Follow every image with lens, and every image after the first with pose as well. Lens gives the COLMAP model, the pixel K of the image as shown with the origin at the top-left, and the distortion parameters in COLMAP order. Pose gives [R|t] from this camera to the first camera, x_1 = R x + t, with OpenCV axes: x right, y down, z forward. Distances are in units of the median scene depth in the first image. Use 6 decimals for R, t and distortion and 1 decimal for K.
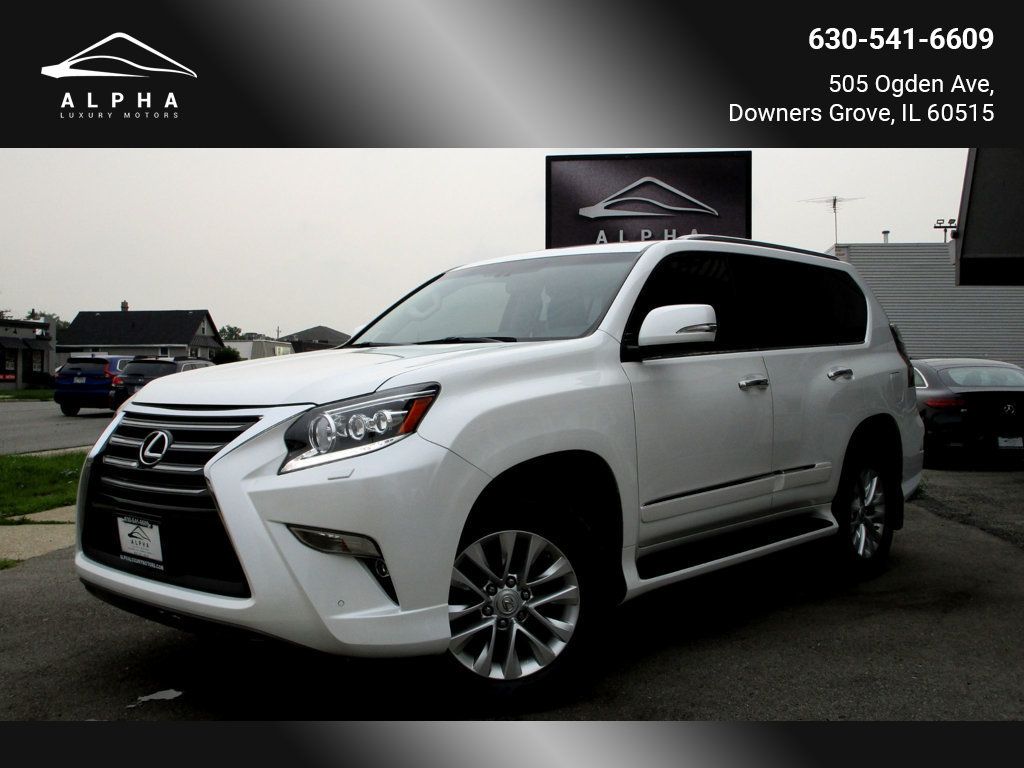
lens RADIAL K [[1021.0, 0, 509.3], [0, 1021.0, 386.0], [0, 0, 1]] dist [-0.054929, 0.000000]
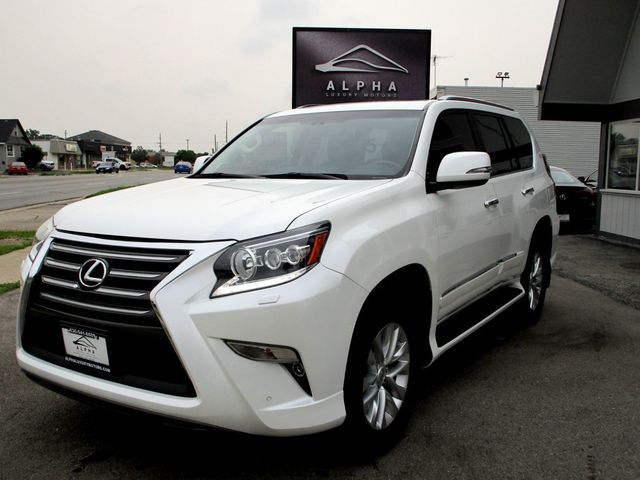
lens RADIAL K [[638.1, 0, 324.5], [0, 638.1, 244.2], [0, 0, 1]] dist [-0.054929, 0.000000]
pose [[0.984881, -0.016434, 0.172452, -0.190571], [-0.003813, 0.993192, 0.116426, -0.060634], [-0.173191, -0.115323, 0.978113, 0.185178]]
